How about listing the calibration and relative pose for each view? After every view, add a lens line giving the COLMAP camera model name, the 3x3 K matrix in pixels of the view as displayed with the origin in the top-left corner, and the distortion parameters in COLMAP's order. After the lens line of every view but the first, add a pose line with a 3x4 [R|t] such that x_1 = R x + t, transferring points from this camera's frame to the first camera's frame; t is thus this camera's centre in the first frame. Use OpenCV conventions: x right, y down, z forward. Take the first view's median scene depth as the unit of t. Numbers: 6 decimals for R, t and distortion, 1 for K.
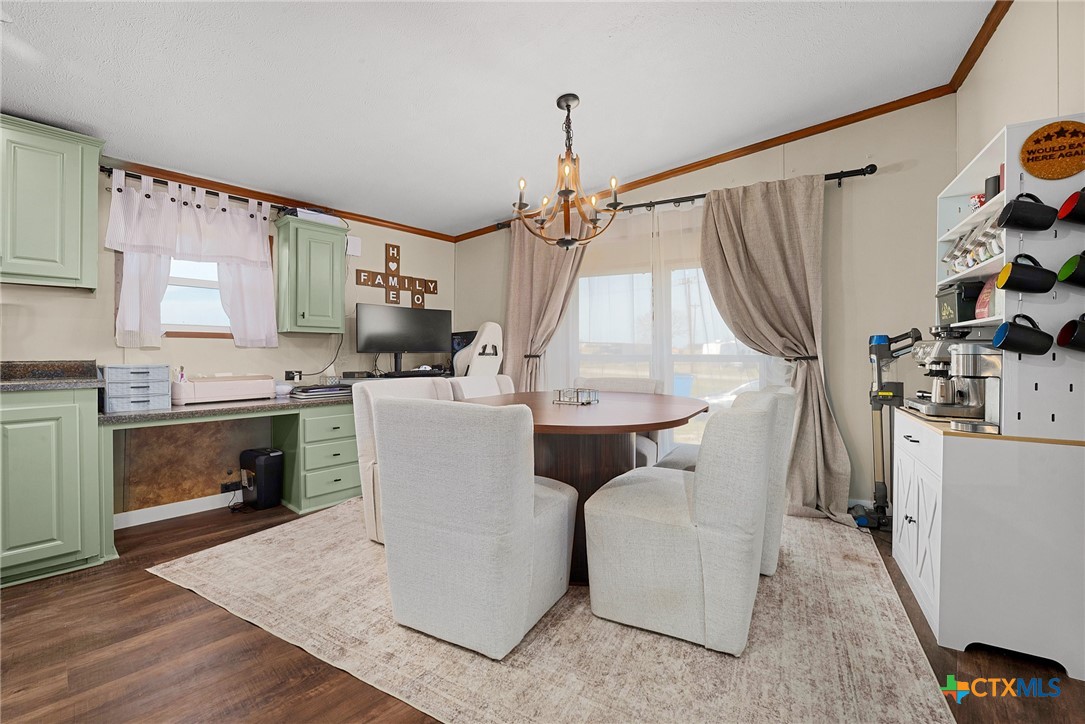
lens RADIAL K [[458.4, 0, 564.2], [0, 458.4, 338.6], [0, 0, 1]] dist [-0.002497, -0.000157]
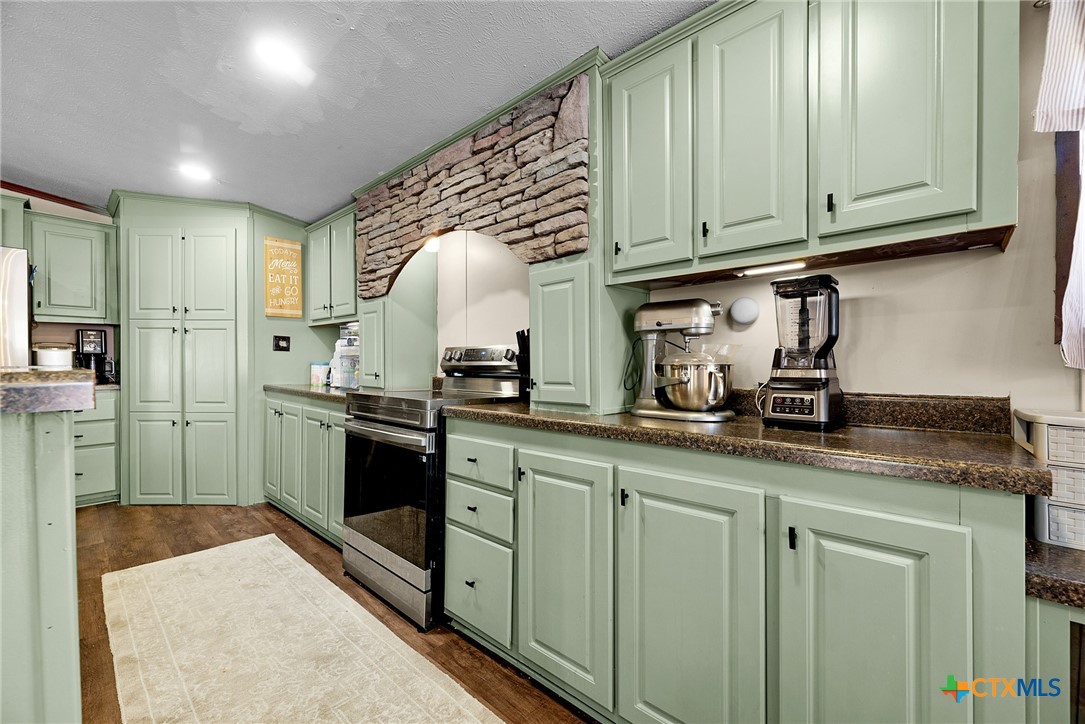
lens RADIAL K [[458.4, 0, 541.3], [0, 458.4, 364.2], [0, 0, 1]] dist [-0.002497, -0.000157]
pose [[-0.005617, 0.002846, -0.999980, -0.638772], [0.000357, 0.999996, 0.002844, 0.013176], [0.999984, -0.000341, -0.005618, 0.603252]]
